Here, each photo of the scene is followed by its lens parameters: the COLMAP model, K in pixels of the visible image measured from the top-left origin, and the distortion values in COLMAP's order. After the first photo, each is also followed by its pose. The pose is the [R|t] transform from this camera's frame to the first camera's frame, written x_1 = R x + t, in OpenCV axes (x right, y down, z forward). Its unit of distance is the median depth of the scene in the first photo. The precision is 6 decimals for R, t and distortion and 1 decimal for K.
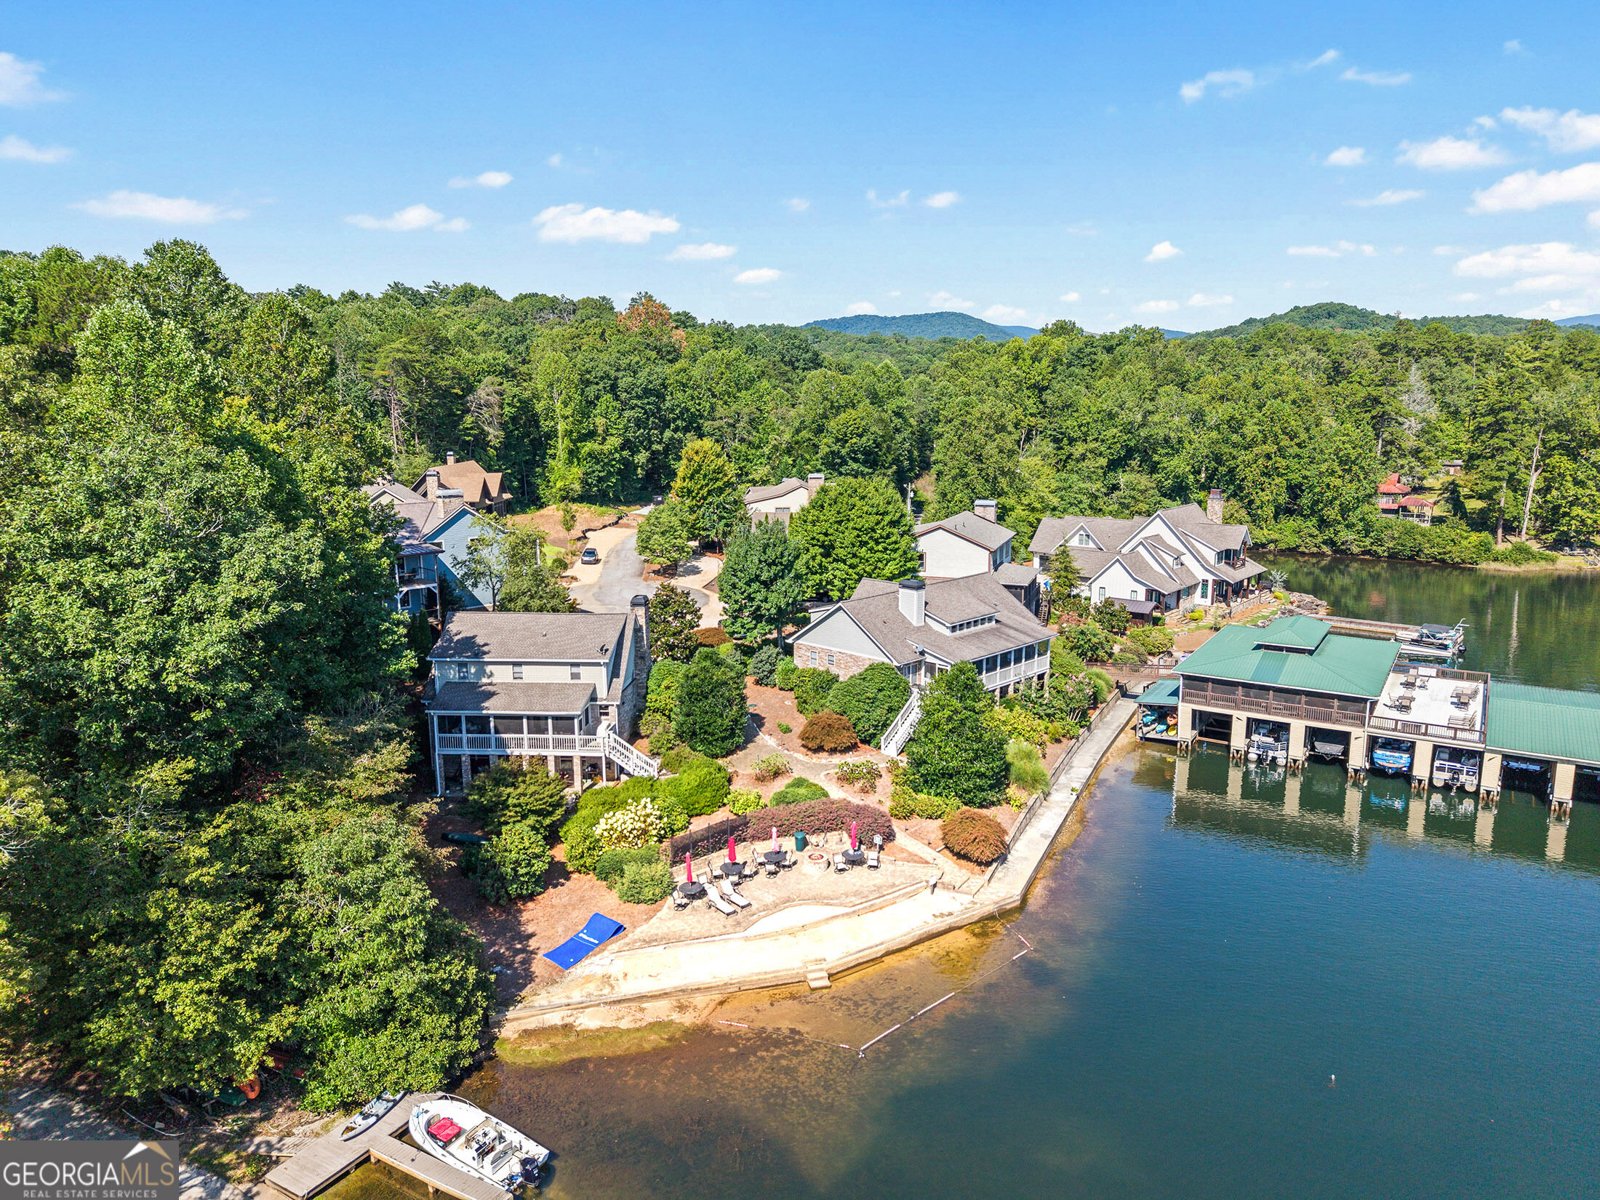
lens RADIAL K [[1053.1, 0, 800.0], [0, 1053.1, 600.0], [0, 0, 1]] dist [0.042082, -0.045904]
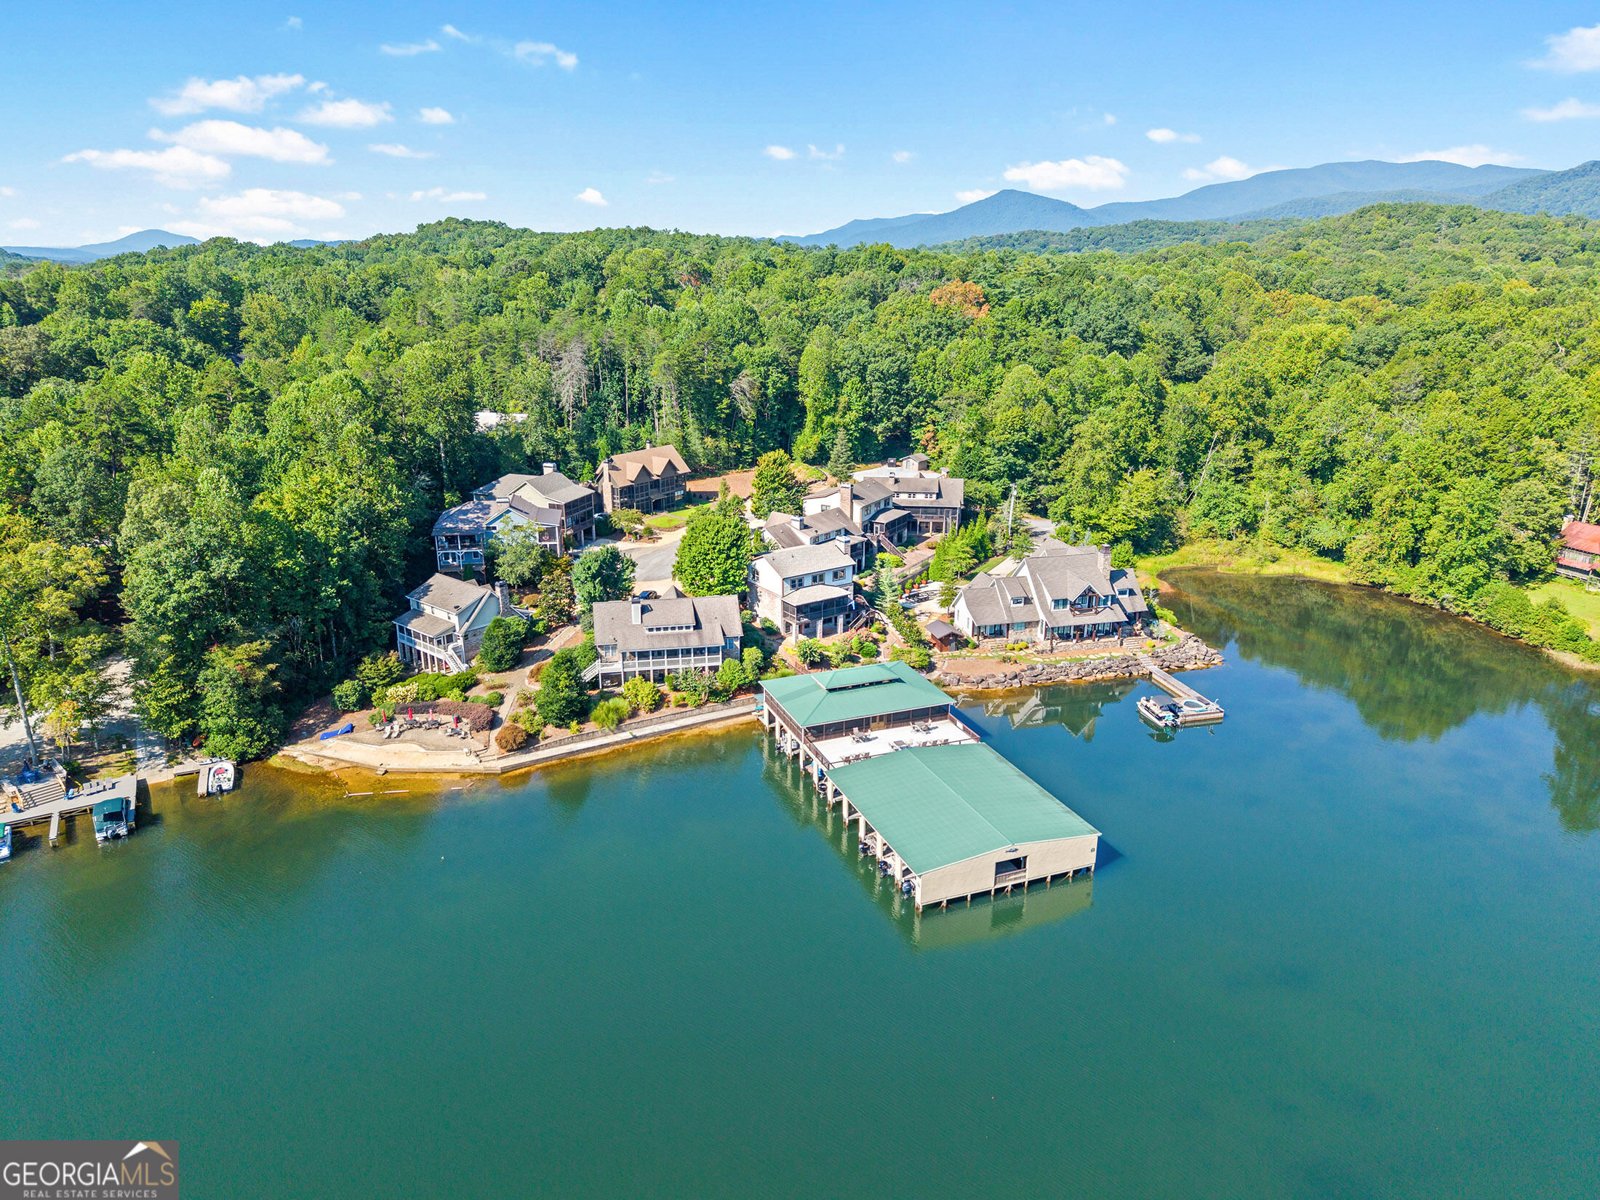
lens RADIAL K [[1034.8, 0, 800.0], [0, 1034.8, 600.0], [0, 0, 1]] dist [0.121673, -0.249039]
pose [[0.817086, 0.186921, -0.545373, 1.220638], [-0.113863, 0.979669, 0.165179, -0.316725], [0.565160, -0.072868, 0.821757, -0.236584]]
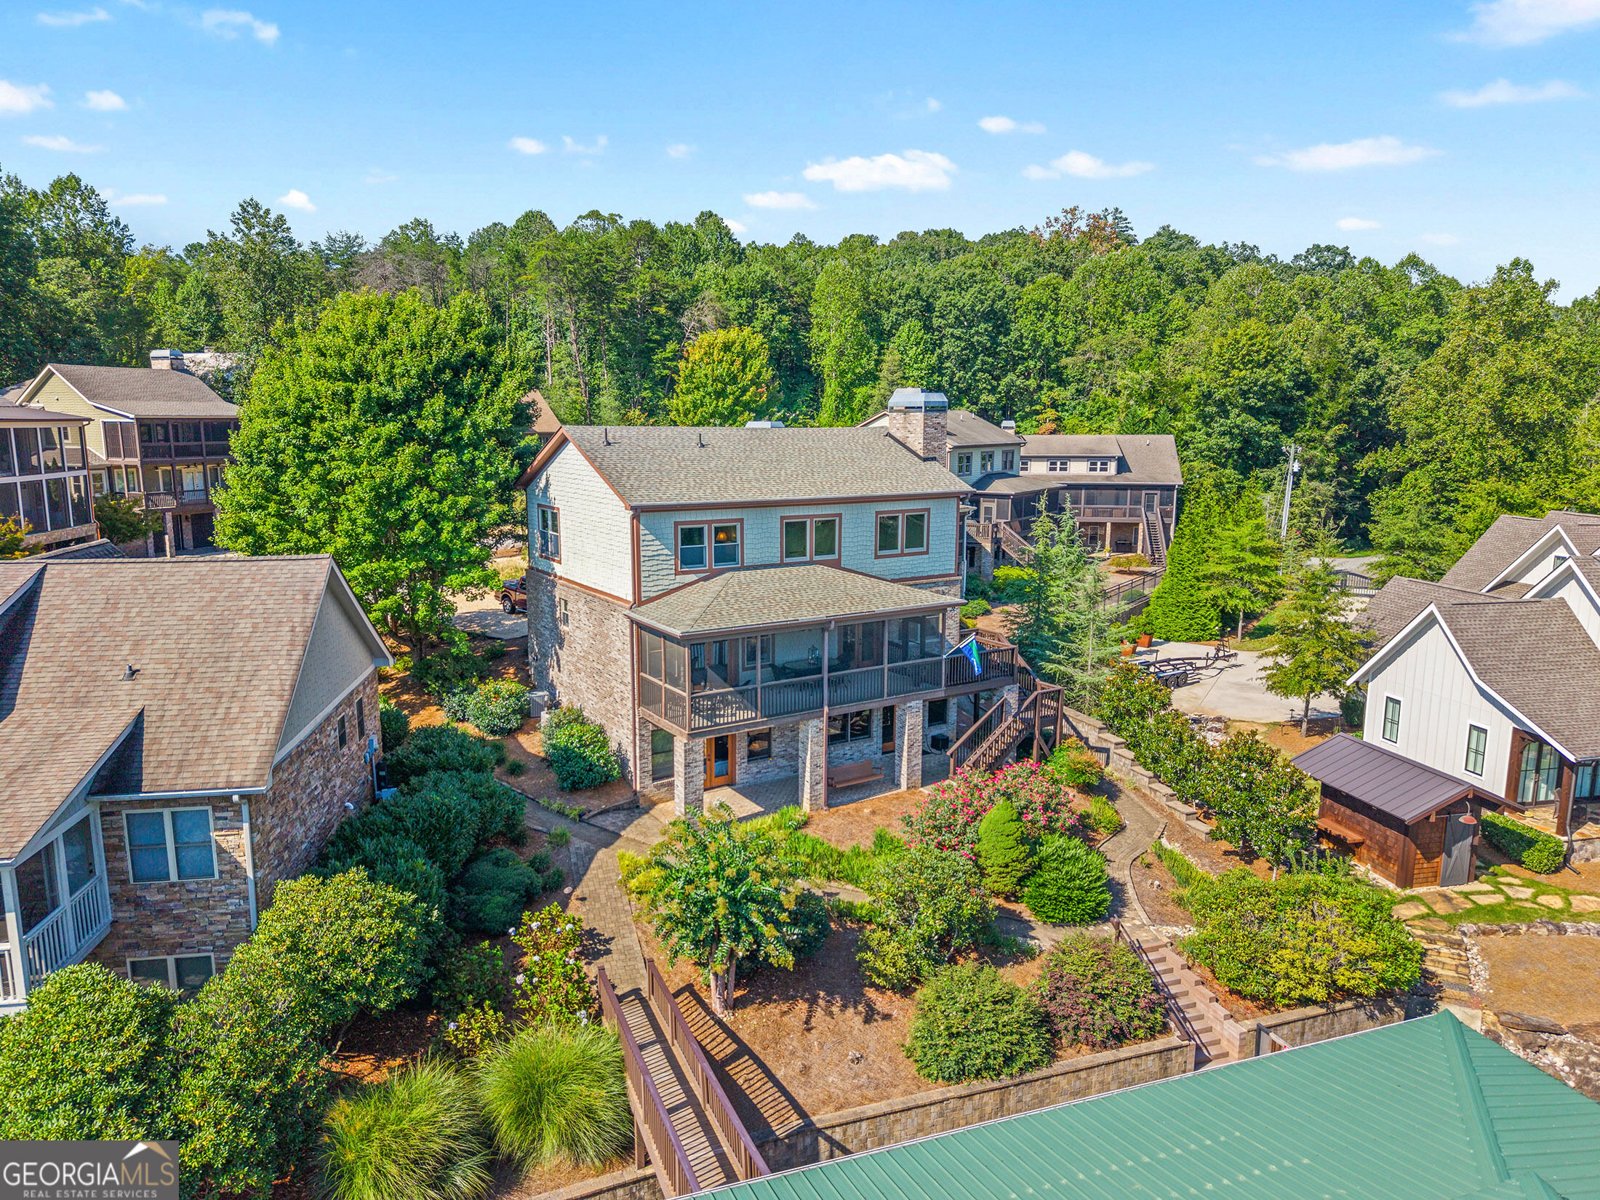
lens RADIAL K [[1063.8, 0, 800.0], [0, 1063.8, 600.0], [0, 0, 1]] dist [0.027731, -0.040510]
pose [[0.796224, 0.111112, -0.594712, 0.492947], [-0.120758, 0.992398, 0.023738, -0.040480], [0.592828, 0.052915, 0.803588, 0.946901]]
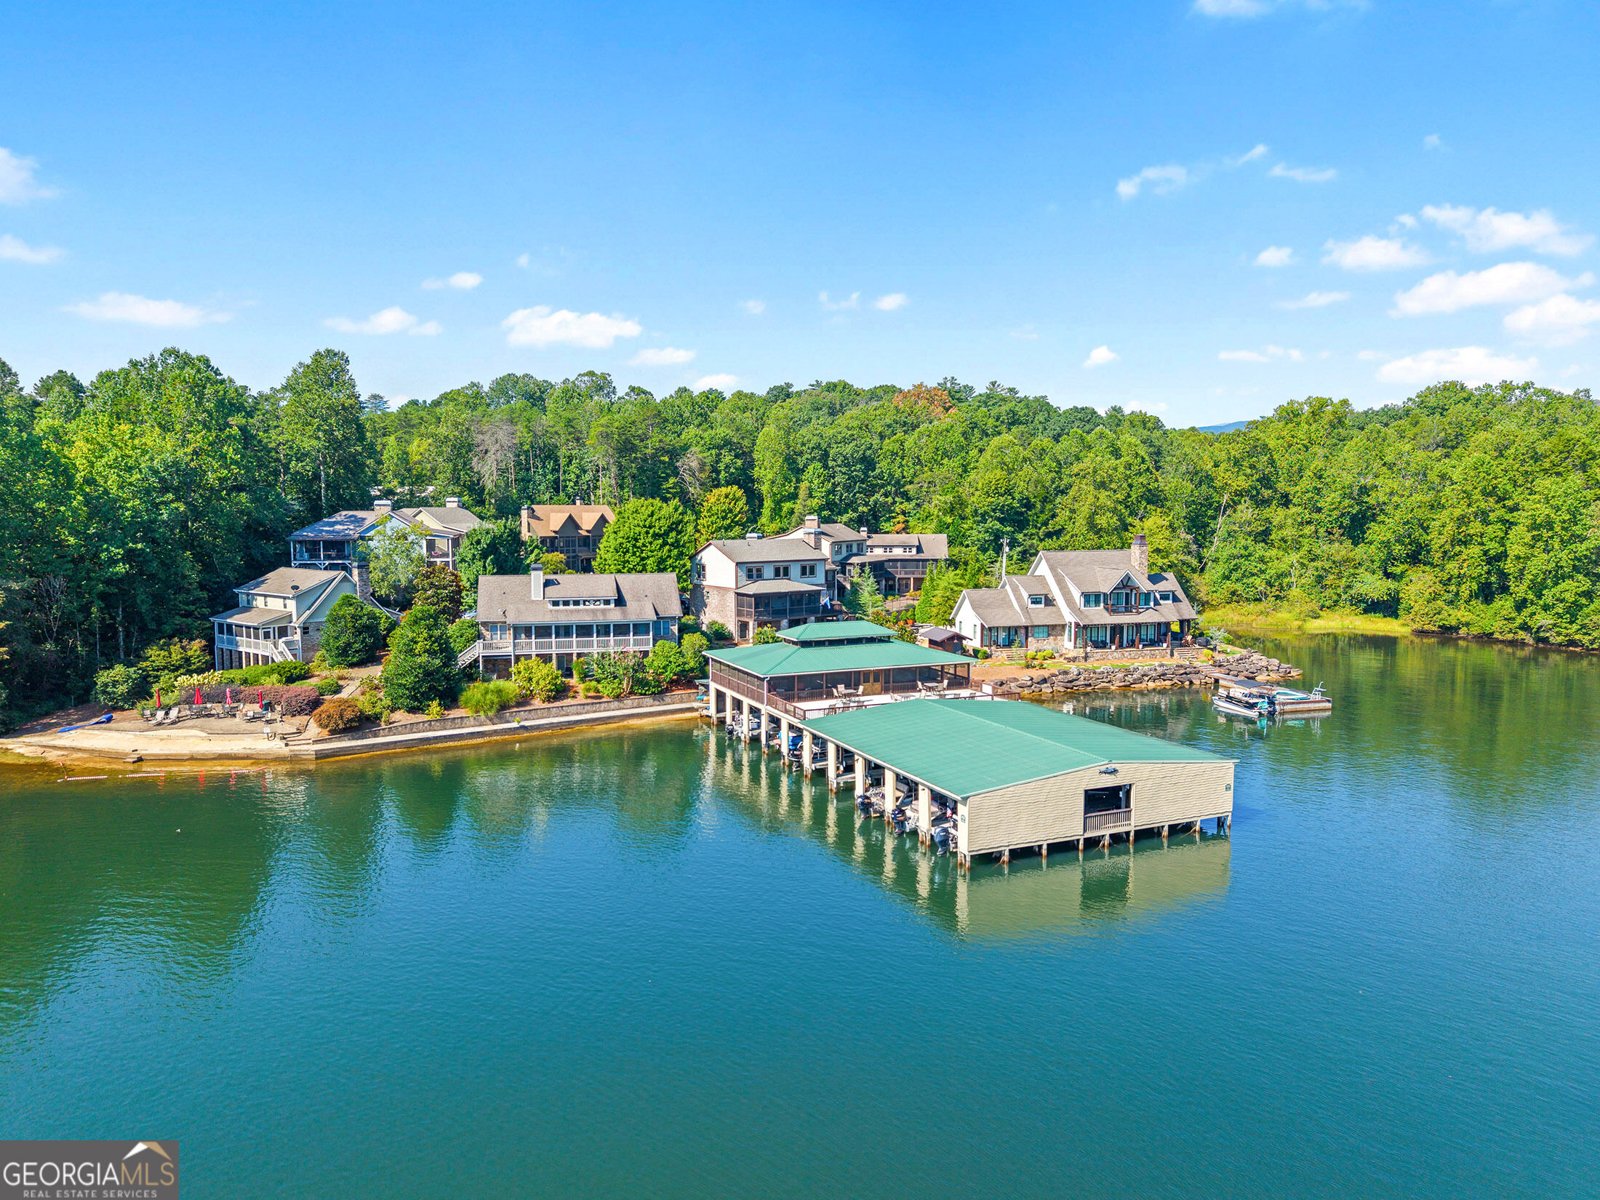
lens RADIAL K [[1042.0, 0, 800.0], [0, 1042.0, 600.0], [0, 0, 1]] dist [0.092849, -0.145141]
pose [[0.841802, 0.054881, -0.536990, 1.034954], [-0.104343, 0.992599, -0.062128, 0.069191], [0.529606, 0.108331, 0.841298, 0.099811]]
